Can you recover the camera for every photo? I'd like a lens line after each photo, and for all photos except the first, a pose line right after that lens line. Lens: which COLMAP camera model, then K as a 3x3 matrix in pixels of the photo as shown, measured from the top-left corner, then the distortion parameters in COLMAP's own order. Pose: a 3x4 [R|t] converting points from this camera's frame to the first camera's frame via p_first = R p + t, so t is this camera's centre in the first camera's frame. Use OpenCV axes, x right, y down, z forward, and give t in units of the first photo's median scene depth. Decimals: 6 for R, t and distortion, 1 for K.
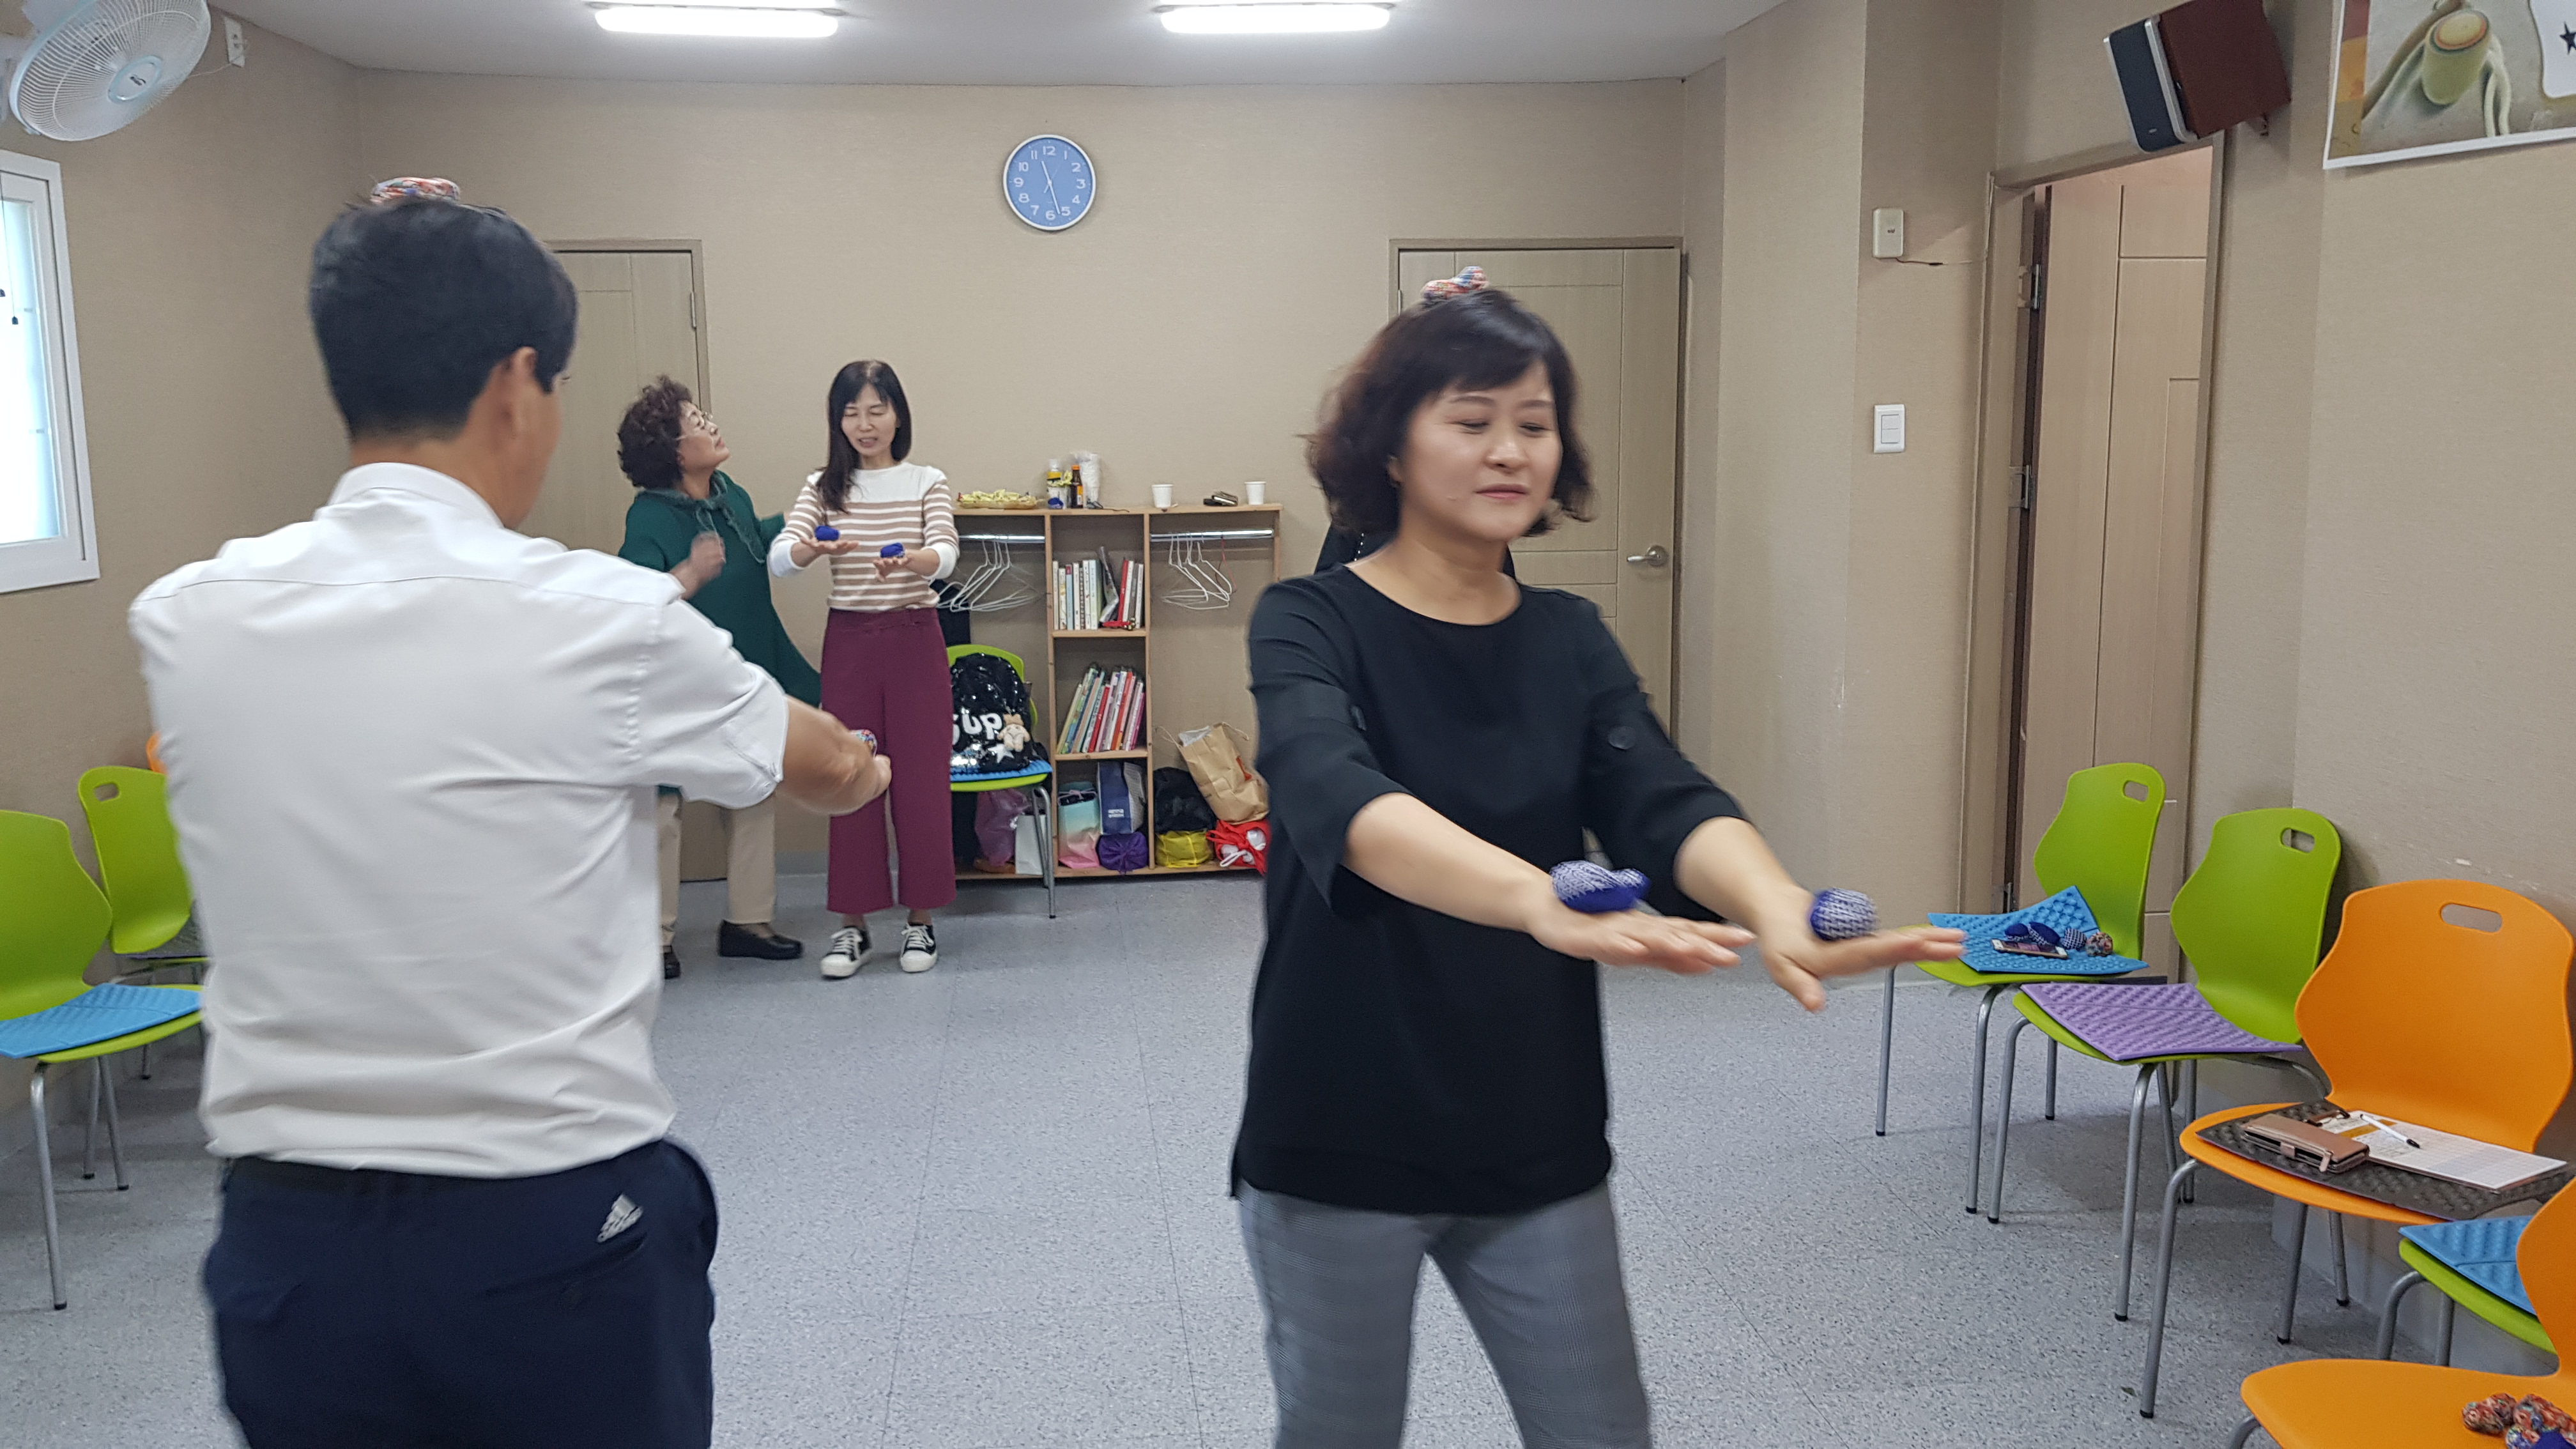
lens RADIAL K [[2009.8, 0, 1310.9], [0, 2009.8, 723.7], [0, 0, 1]] dist [0.060368, -0.097731]
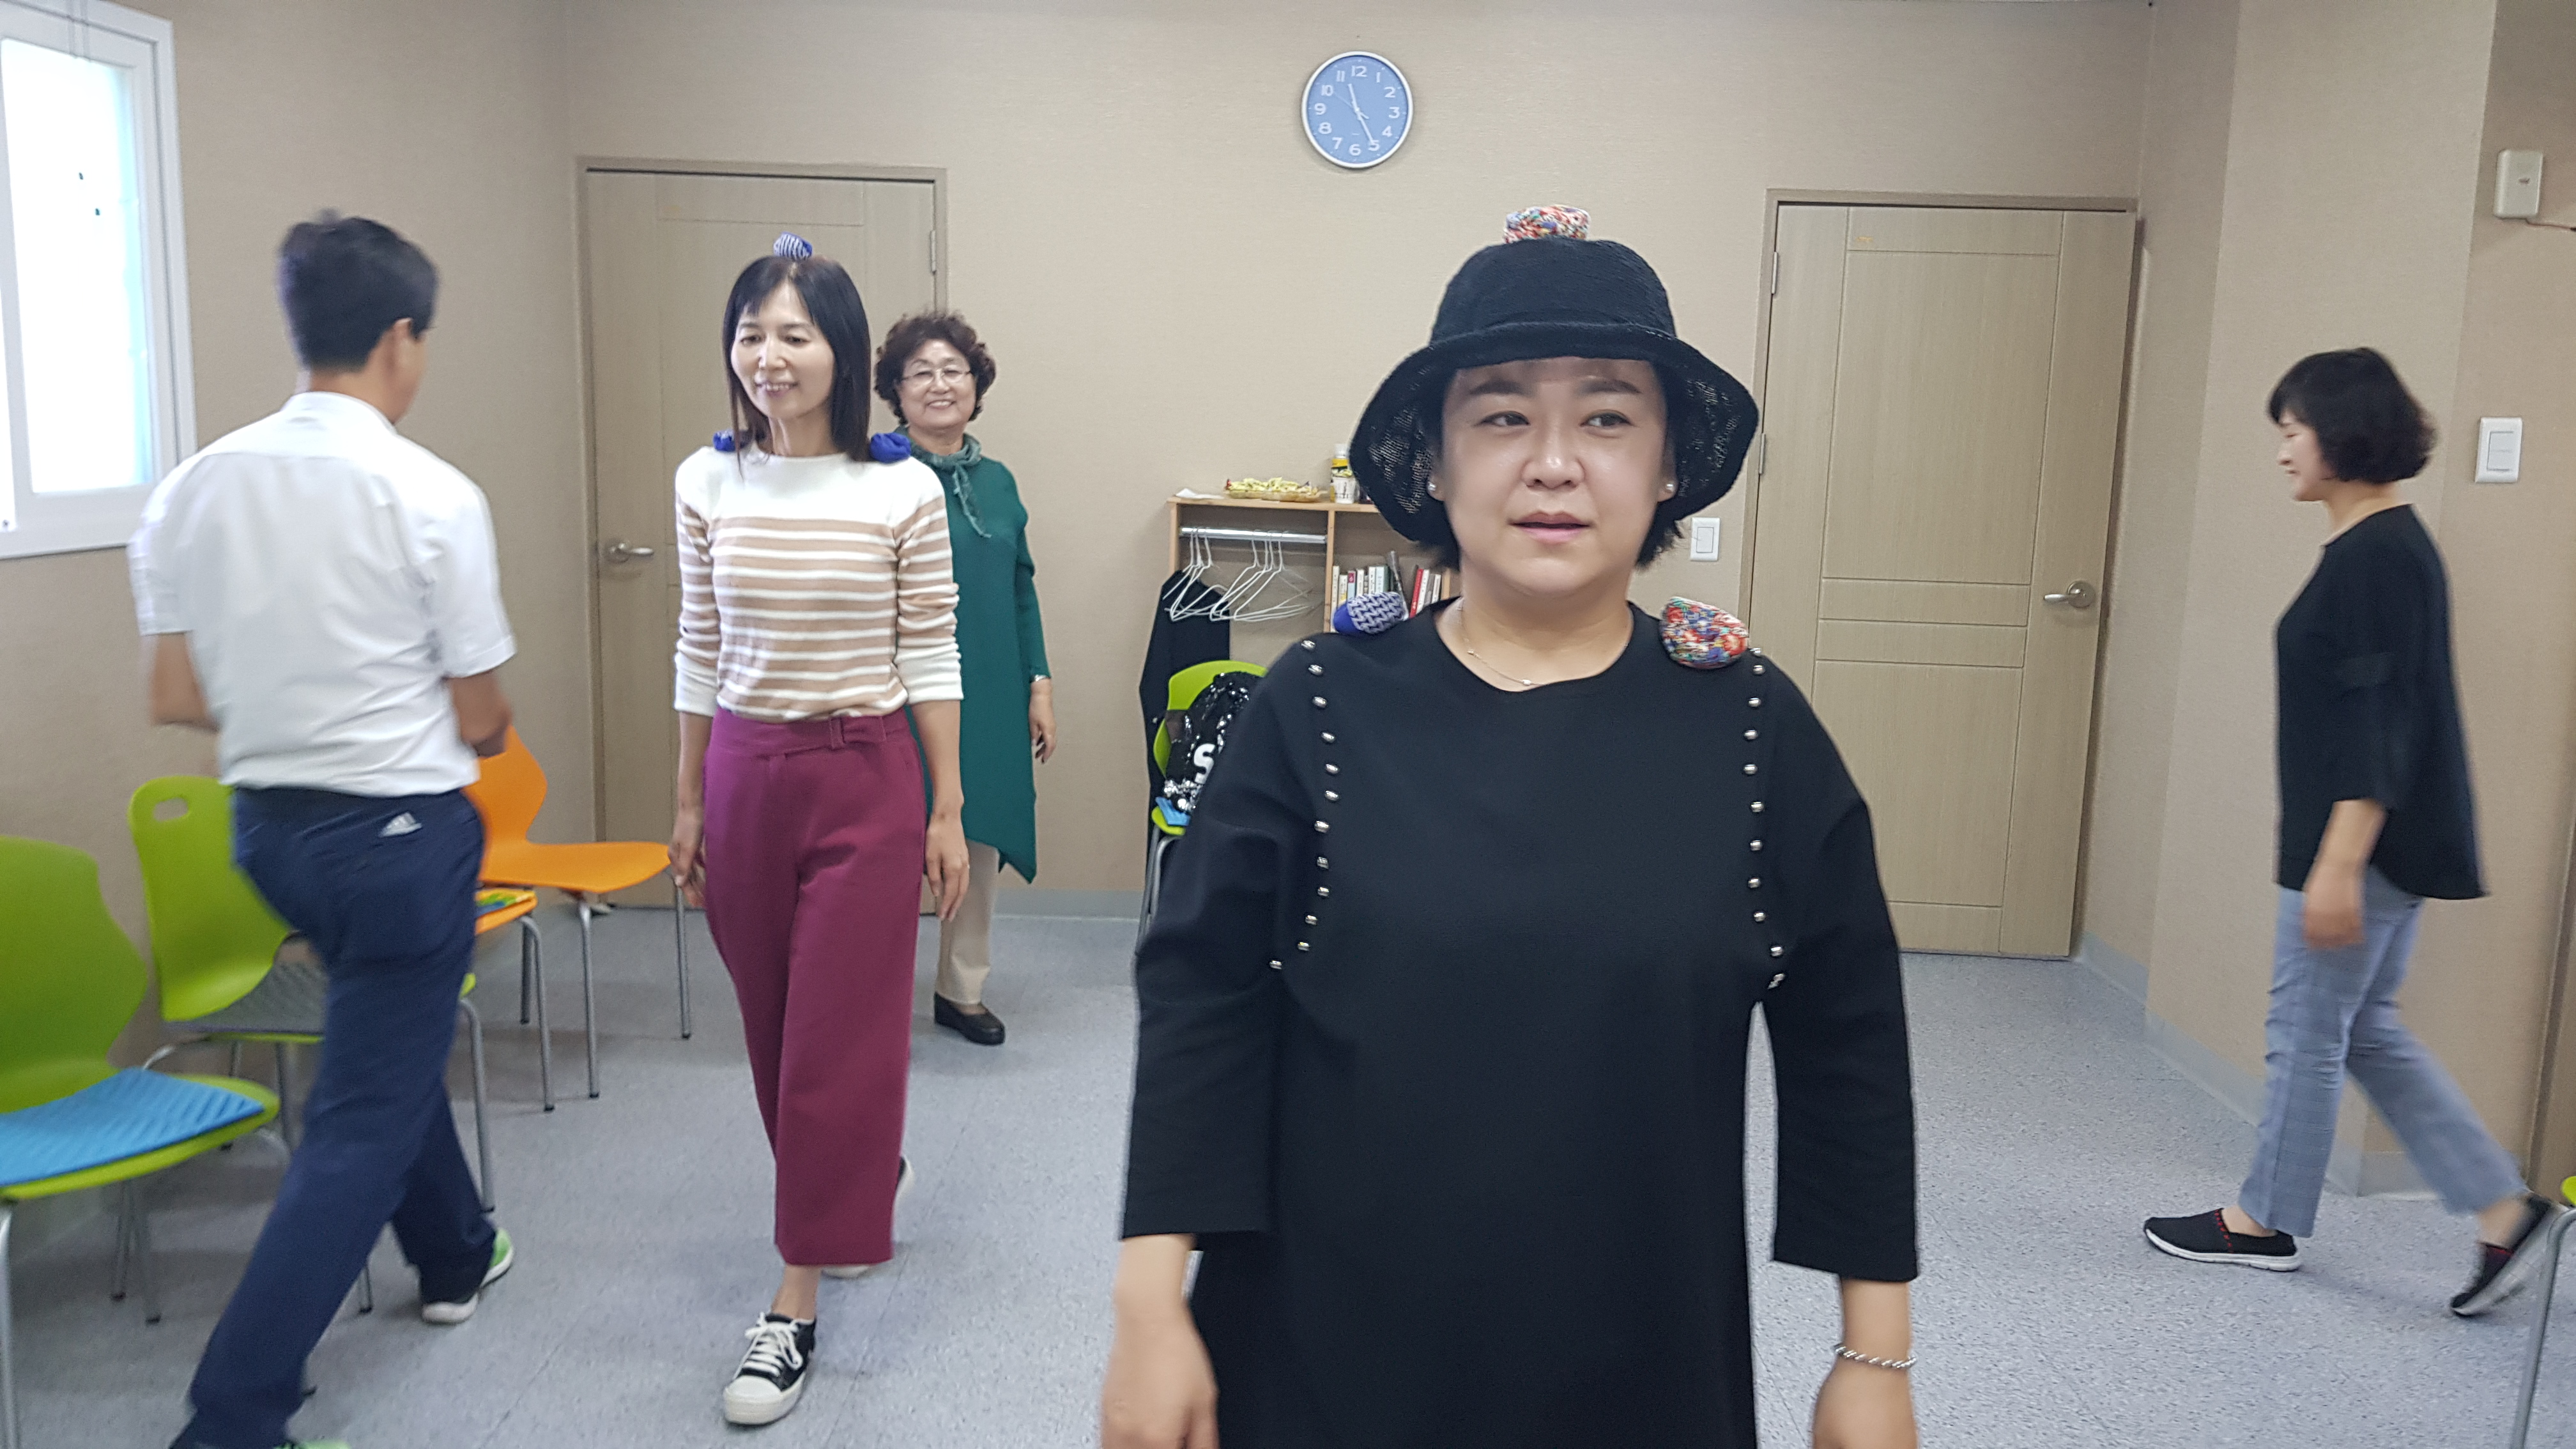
lens RADIAL K [[2009.8, 0, 1297.0], [0, 2009.8, 730.1], [0, 0, 1]] dist [0.060368, -0.097731]
pose [[0.991826, 0.059370, -0.112946, -0.045566], [-0.058559, 0.998229, 0.010491, -0.020979], [0.113369, -0.003791, 0.993546, 0.172697]]
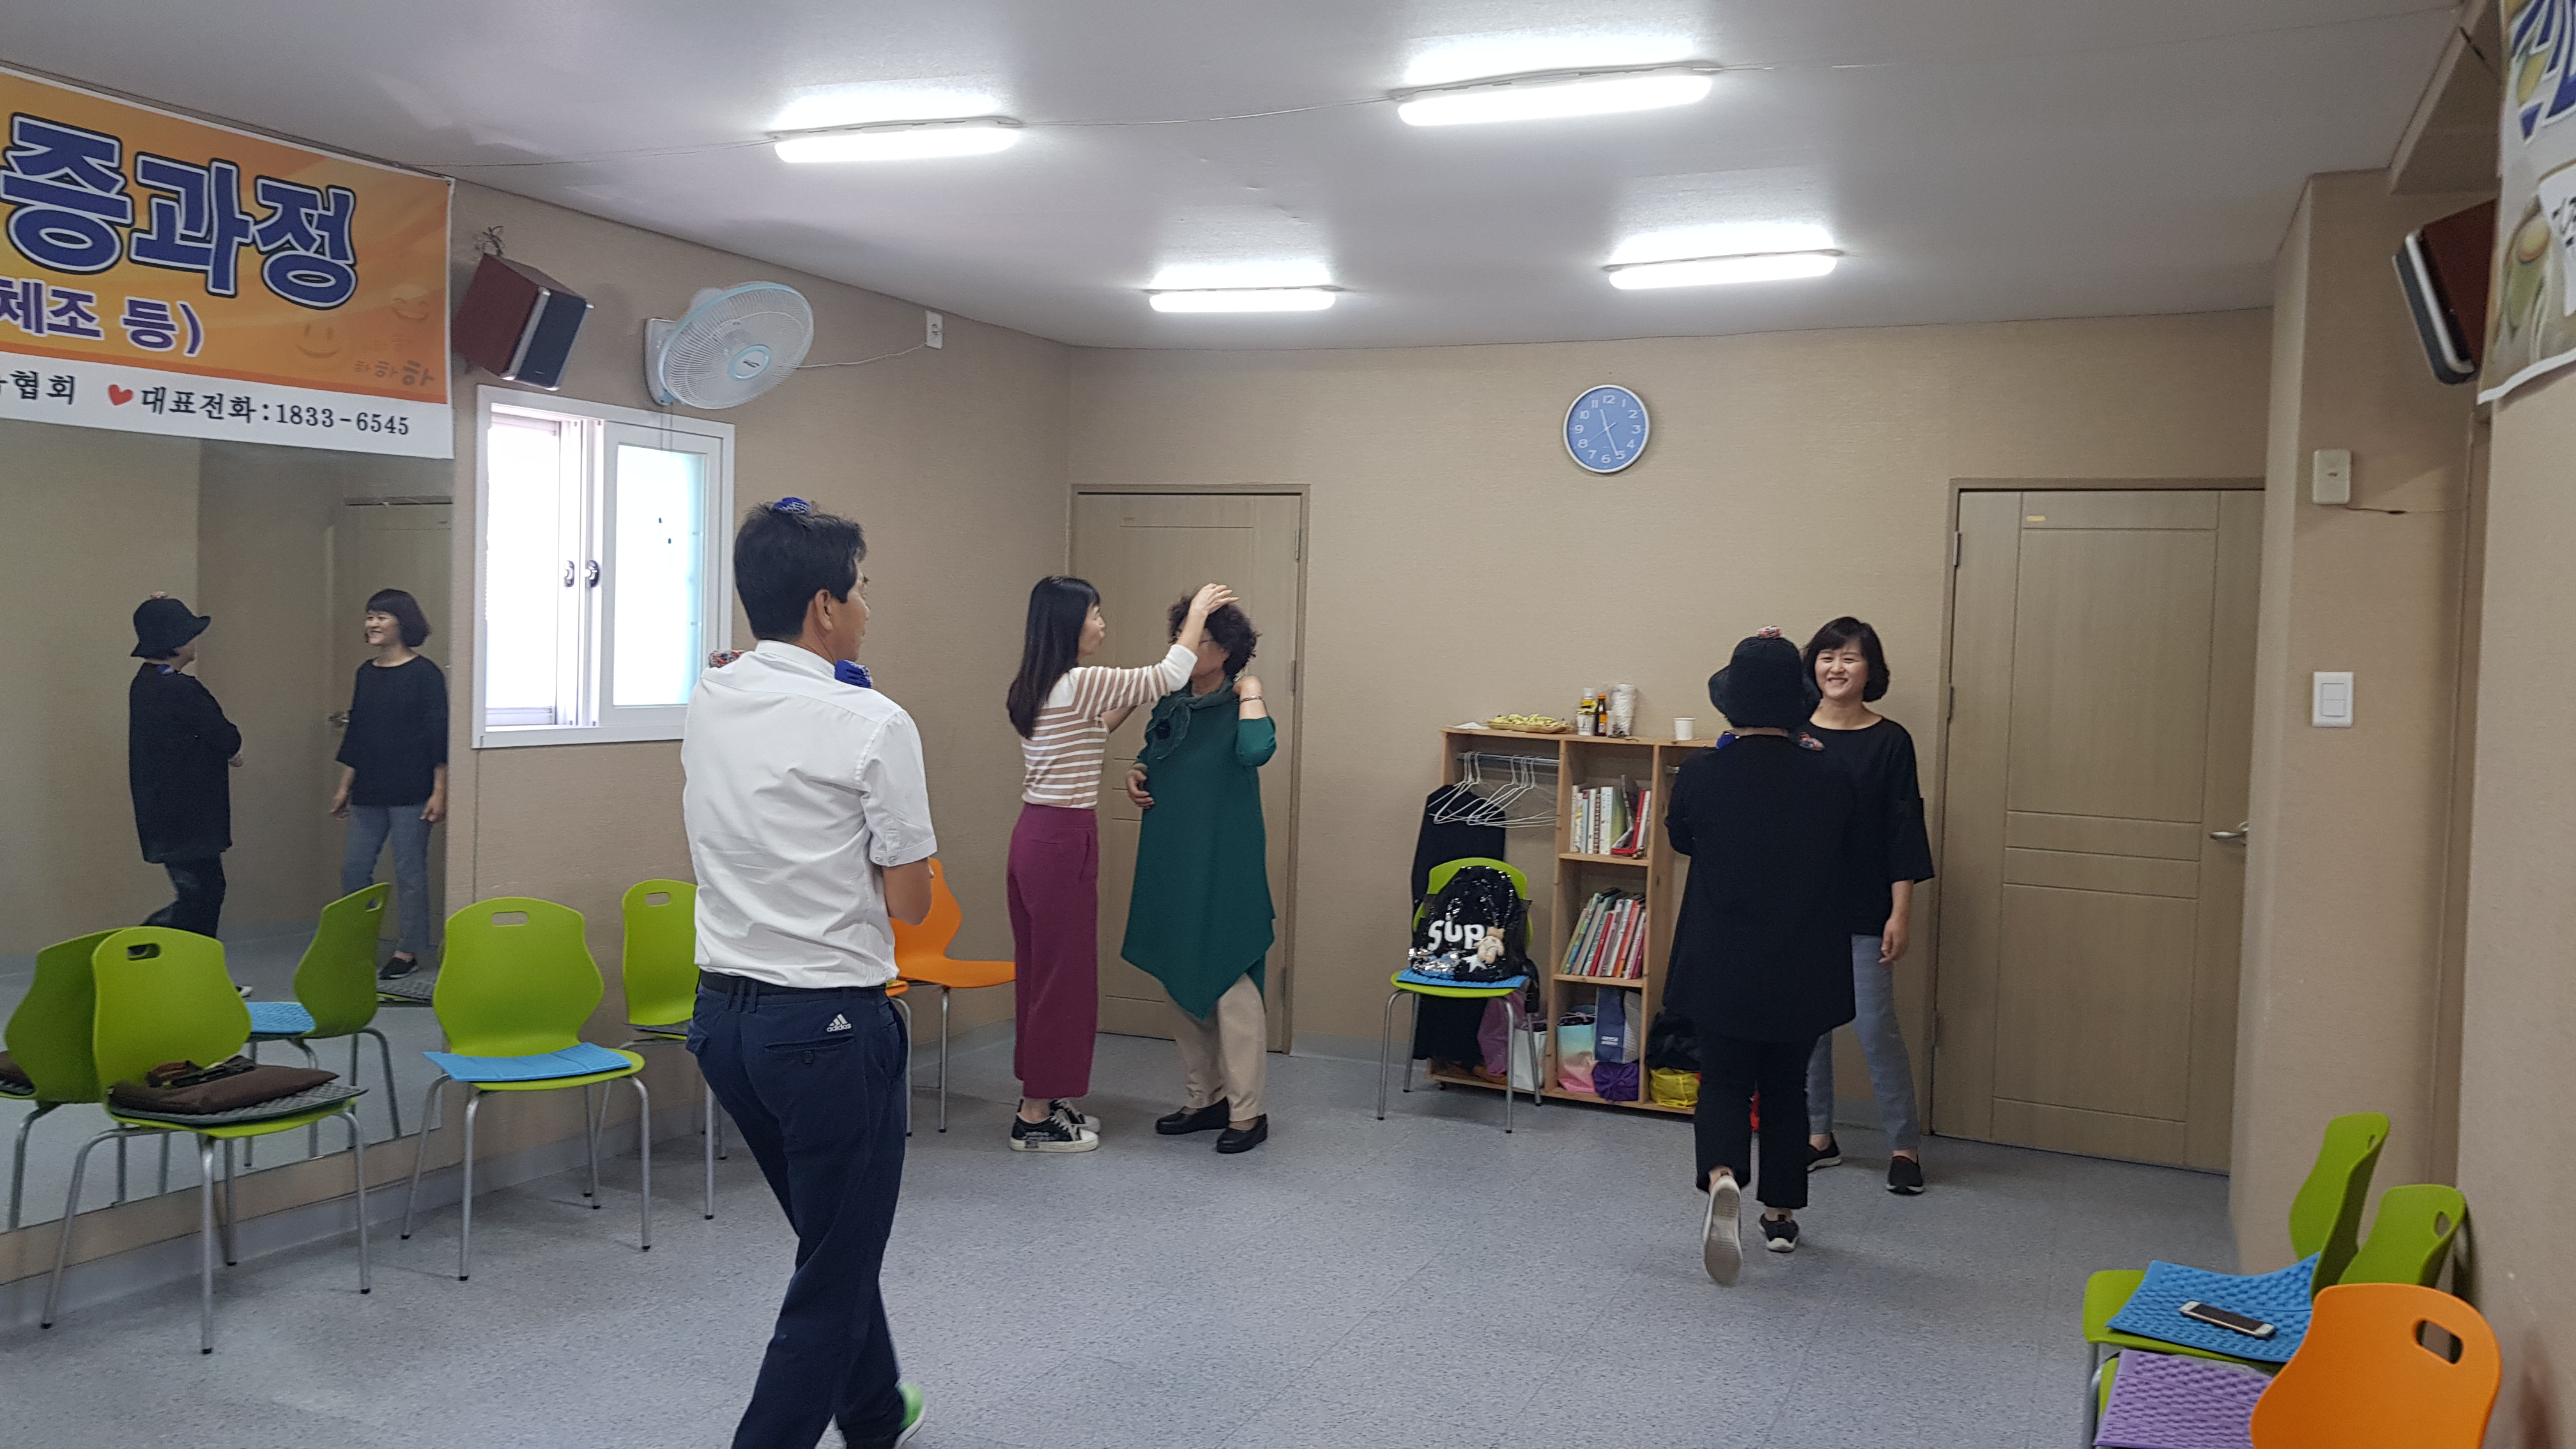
lens RADIAL K [[2009.8, 0, 1325.7], [0, 2009.8, 686.4], [0, 0, 1]] dist [0.060368, -0.097731]
pose [[0.871222, 0.051876, -0.488140, 0.264931], [-0.116031, 0.987985, -0.102093, -0.011089], [0.476979, 0.145585, 0.866774, 0.039556]]
